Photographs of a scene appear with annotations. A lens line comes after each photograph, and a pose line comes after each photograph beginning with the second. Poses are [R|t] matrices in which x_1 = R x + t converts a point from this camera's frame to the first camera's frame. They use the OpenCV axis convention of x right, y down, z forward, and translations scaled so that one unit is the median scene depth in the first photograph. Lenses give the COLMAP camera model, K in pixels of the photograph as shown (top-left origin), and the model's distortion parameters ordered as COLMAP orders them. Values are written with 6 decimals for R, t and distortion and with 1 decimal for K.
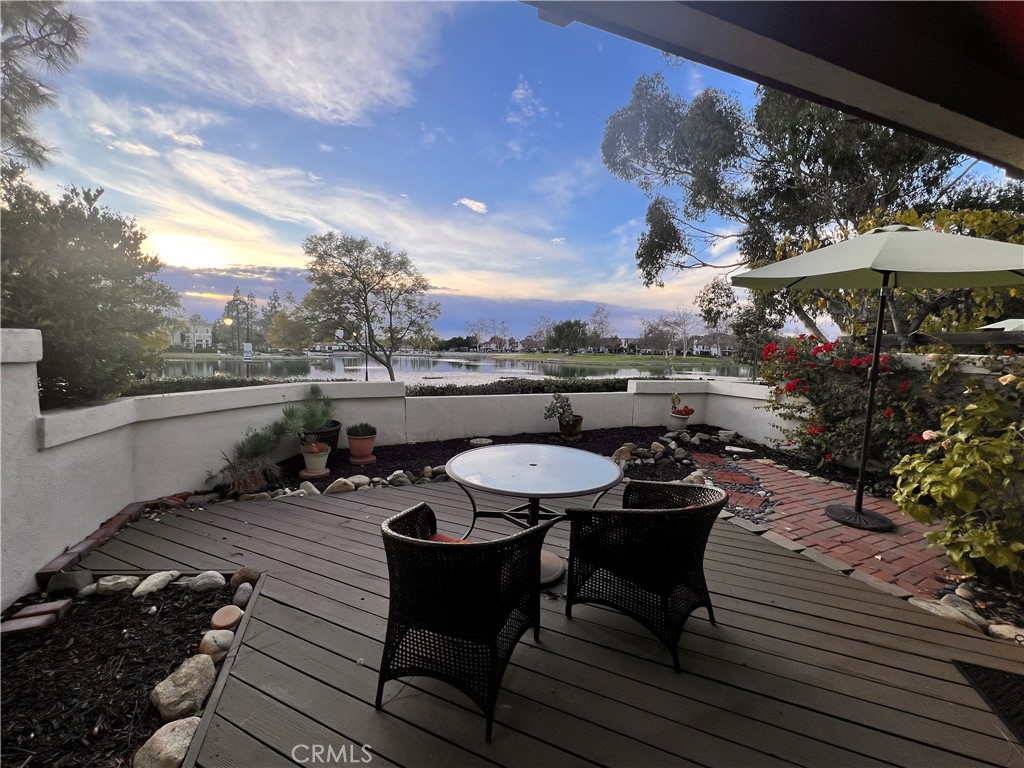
lens RADIAL K [[411.2, 0, 511.6], [0, 411.2, 382.5], [0, 0, 1]] dist [0.000409, -0.000134]
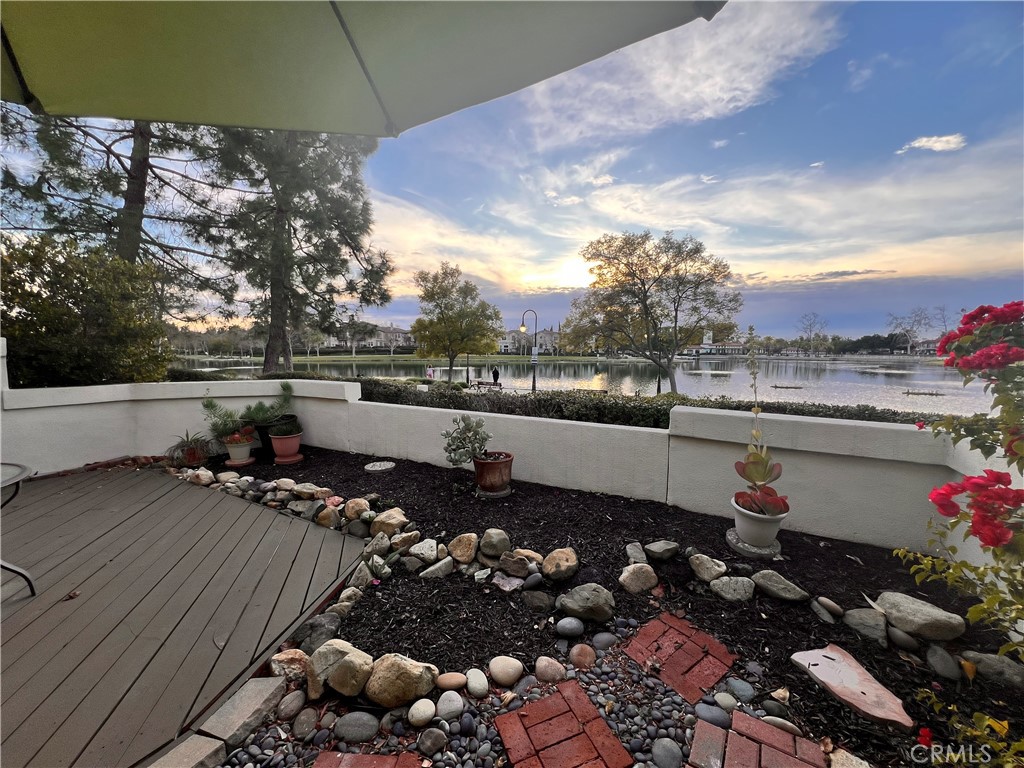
lens RADIAL K [[411.2, 0, 530.0], [0, 411.2, 398.8], [0, 0, 1]] dist [0.000409, -0.000134]
pose [[0.648670, 0.077238, -0.757140, 0.258701], [-0.054124, 0.997000, 0.055337, -0.015430], [0.759143, 0.005084, 0.650905, 0.271925]]
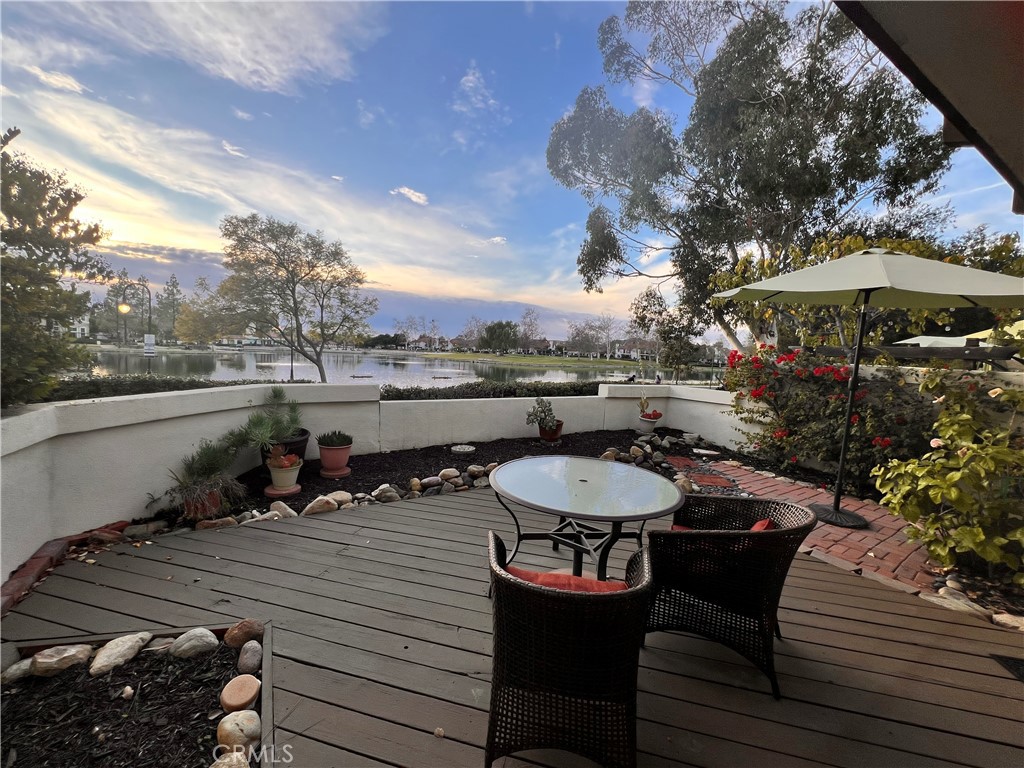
lens RADIAL K [[411.2, 0, 511.0], [0, 411.2, 382.5], [0, 0, 1]] dist [0.000409, -0.000134]
pose [[0.984673, 0.011781, 0.174011, -0.049776], [-0.011890, 0.999929, -0.000414, -0.003260], [-0.174003, -0.001661, 0.984744, 0.021497]]
